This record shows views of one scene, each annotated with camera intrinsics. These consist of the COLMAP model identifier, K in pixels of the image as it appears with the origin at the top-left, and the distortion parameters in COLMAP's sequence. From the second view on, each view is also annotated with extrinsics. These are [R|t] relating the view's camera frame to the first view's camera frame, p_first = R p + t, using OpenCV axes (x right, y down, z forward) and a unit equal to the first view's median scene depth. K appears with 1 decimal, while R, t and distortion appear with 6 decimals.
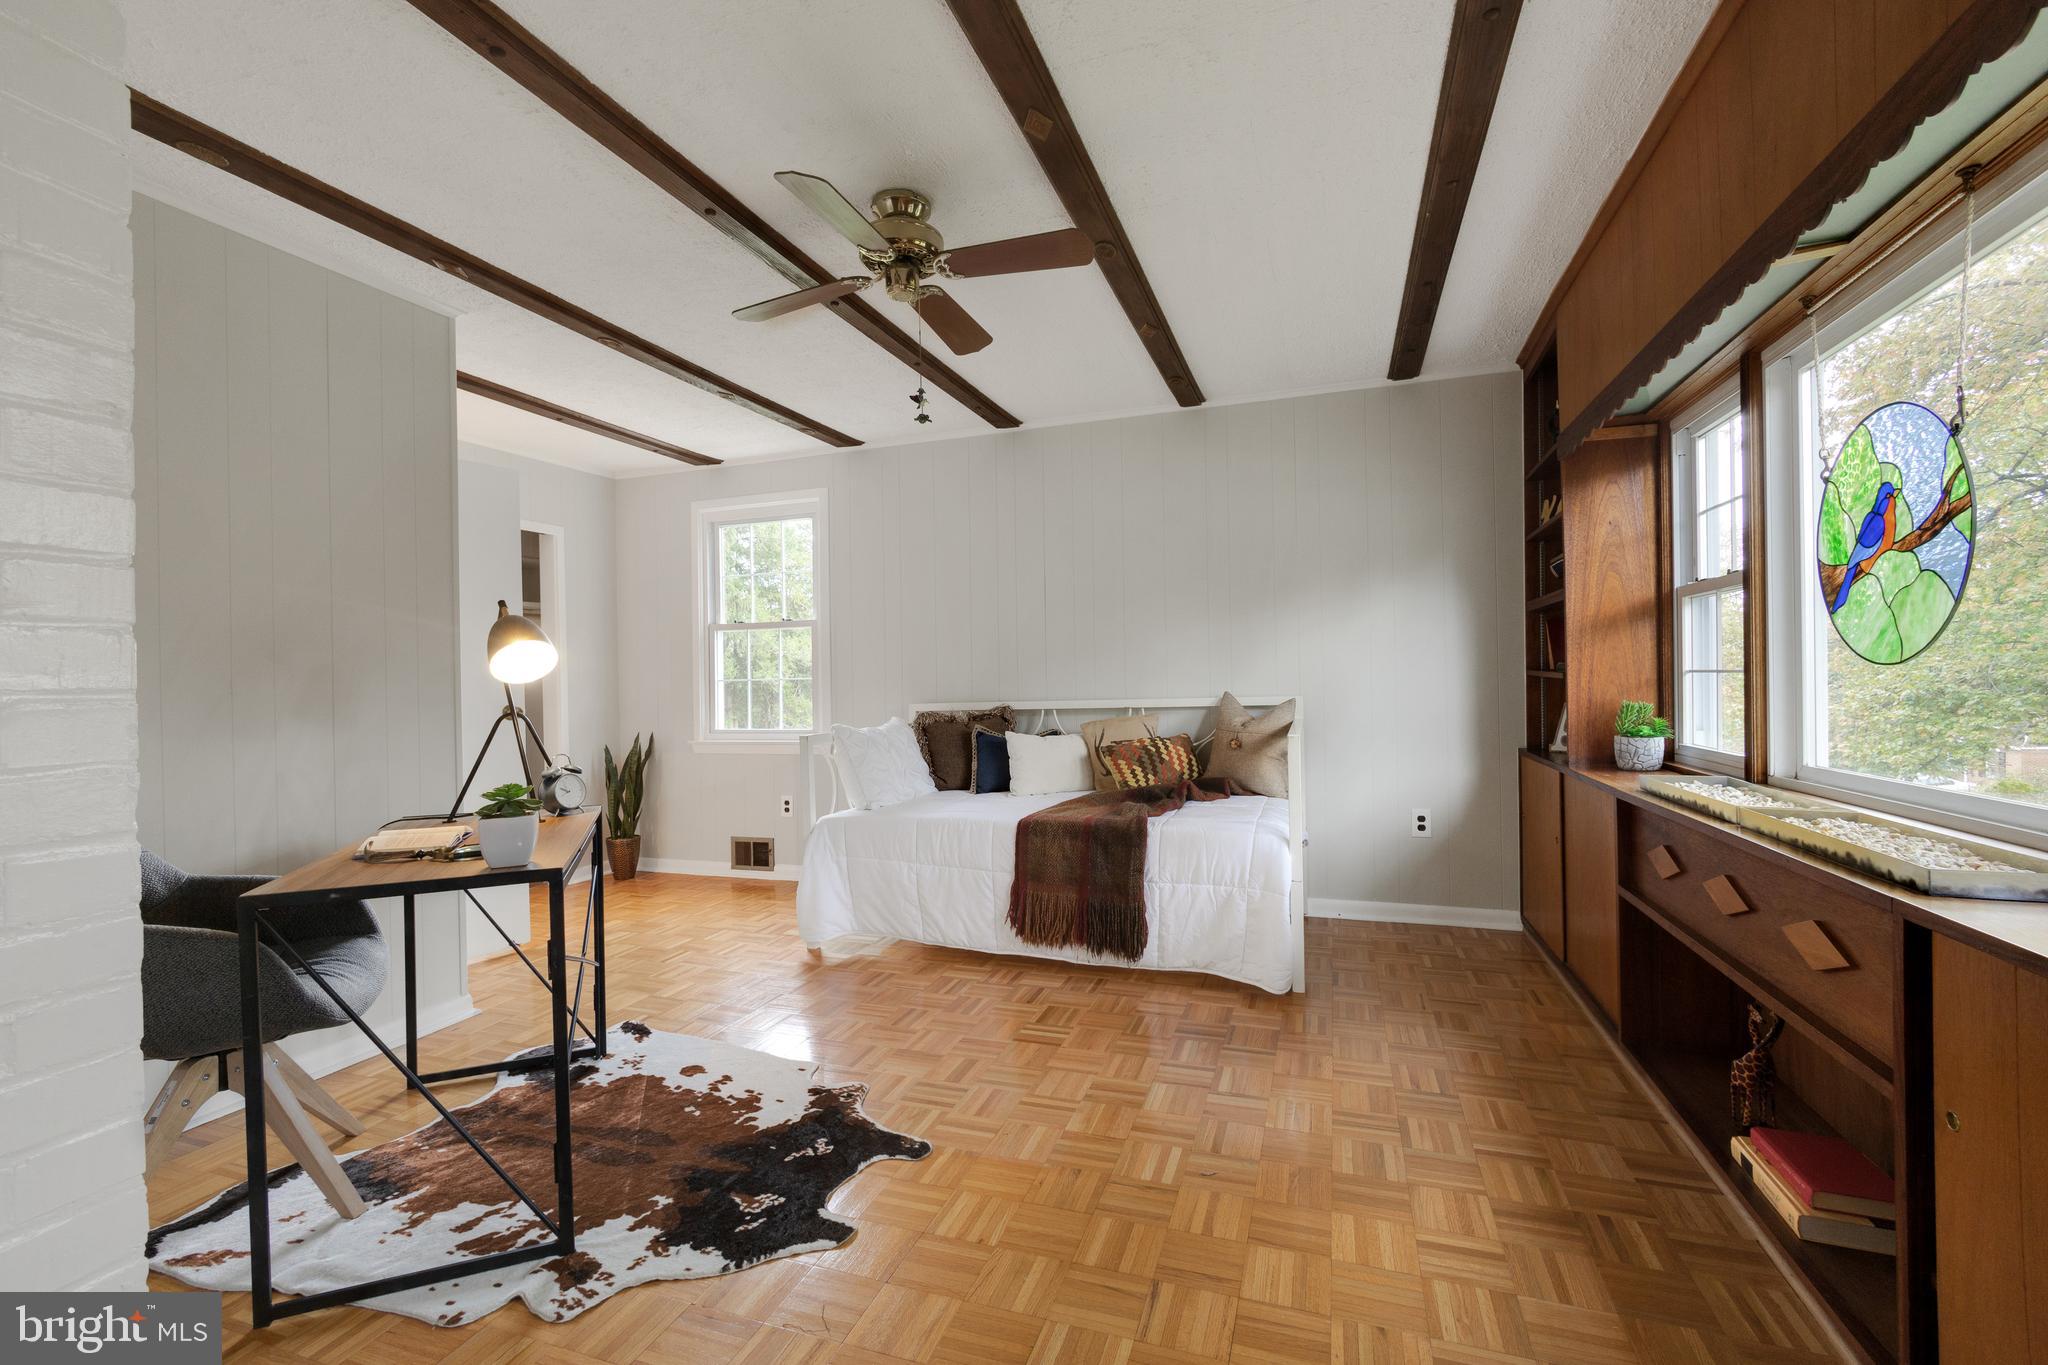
lens RADIAL K [[895.3, 0, 1030.2], [0, 895.3, 684.4], [0, 0, 1]] dist [-0.000874, -0.001112]
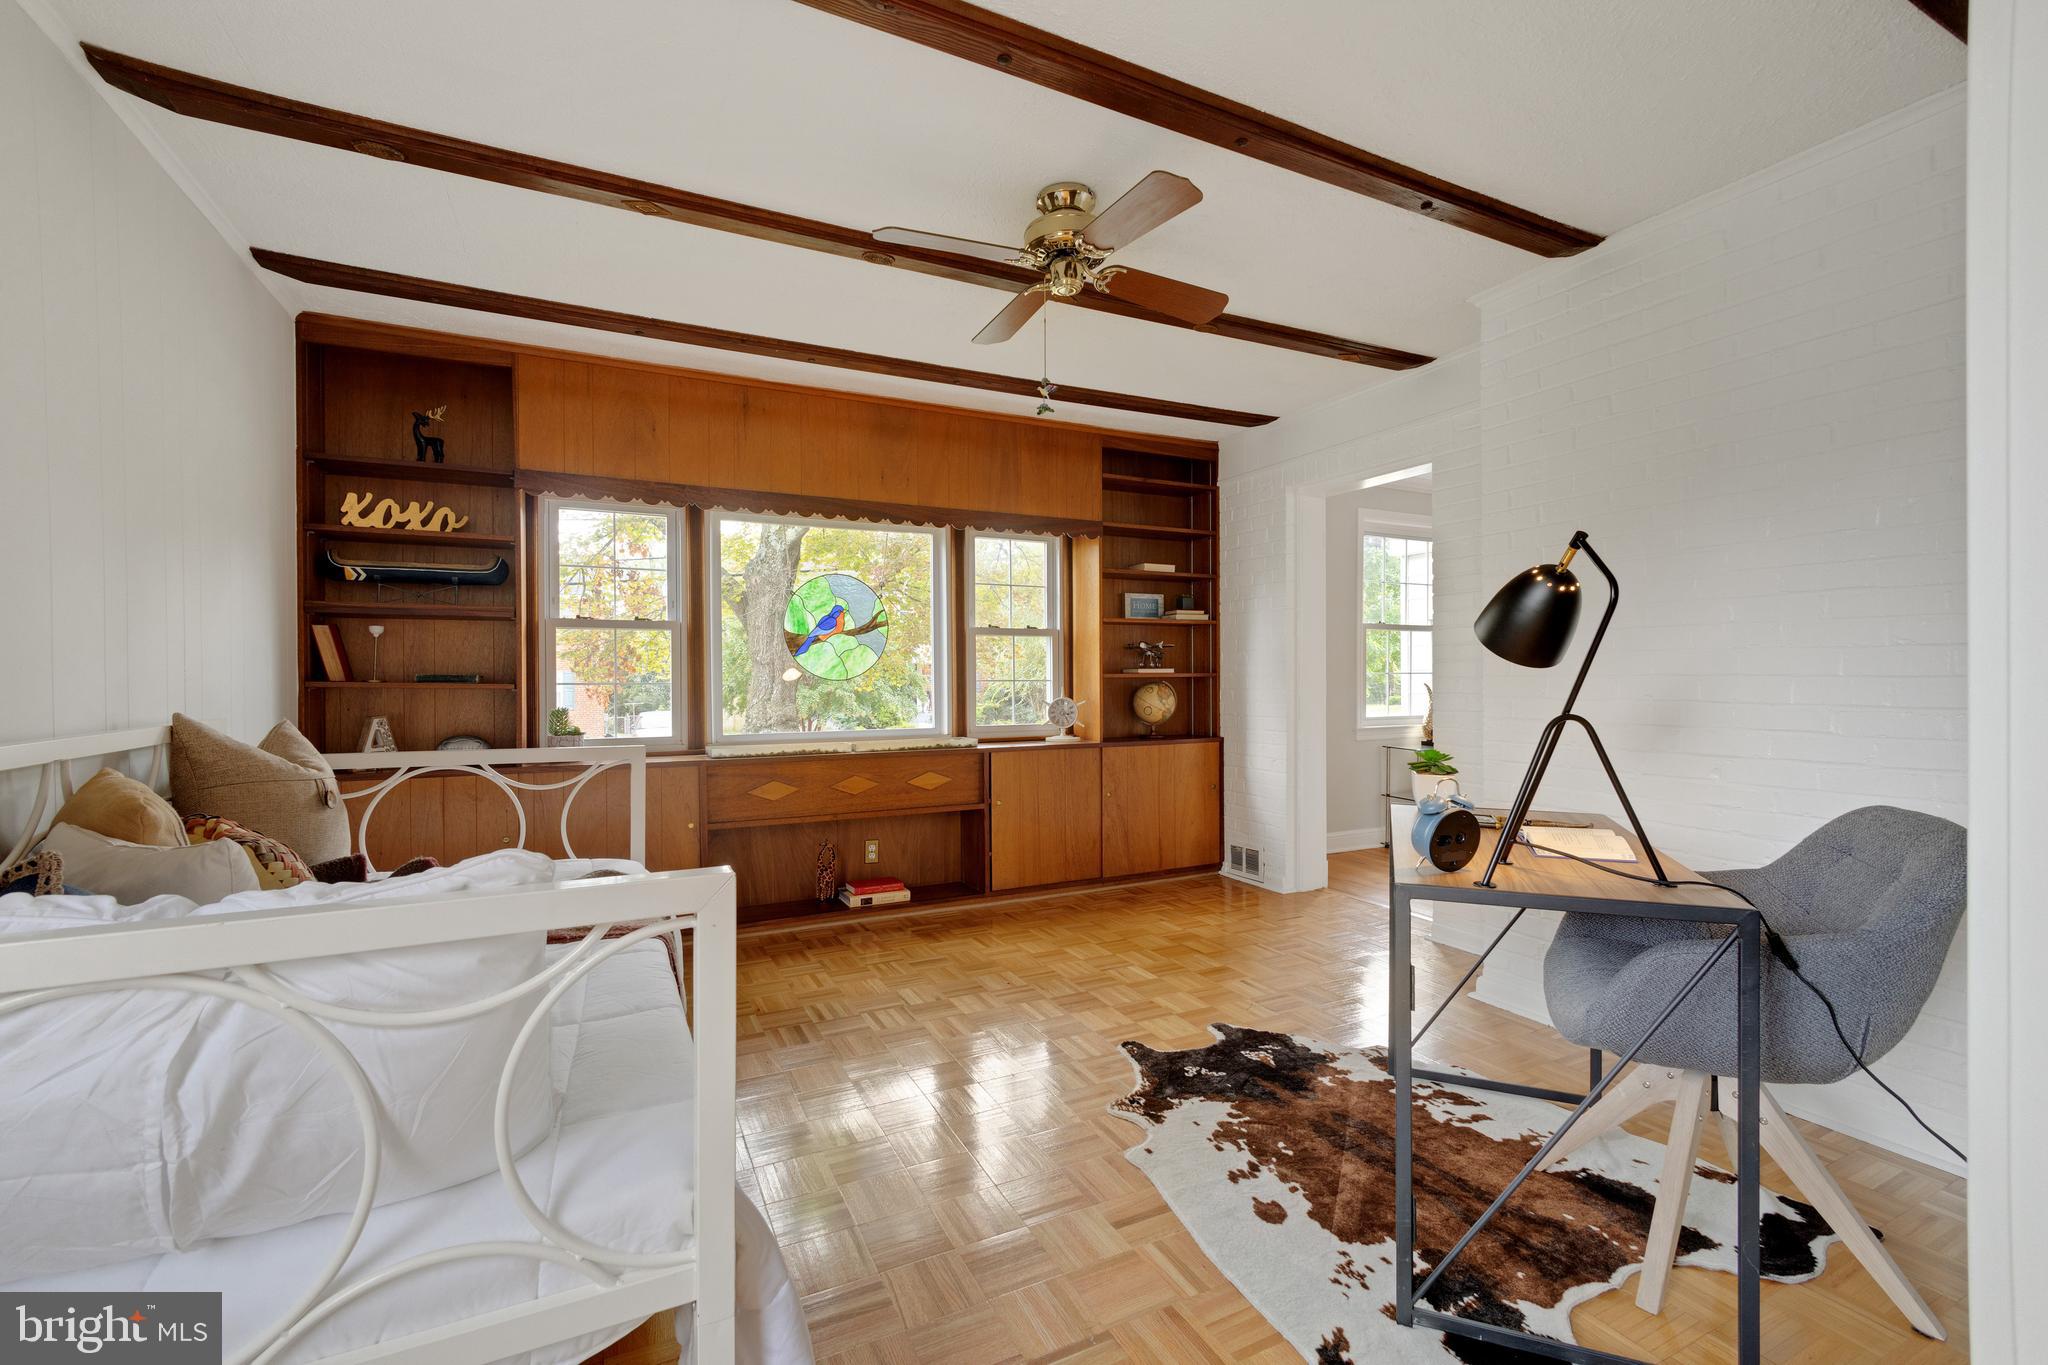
lens RADIAL K [[895.3, 0, 1025.7], [0, 895.3, 686.5], [0, 0, 1]] dist [-0.000874, -0.001112]
pose [[-0.727431, 0.015219, 0.686012, -0.831402], [0.015196, 0.999866, -0.006068, 0.012512], [-0.686013, 0.006011, -0.727565, 1.874600]]
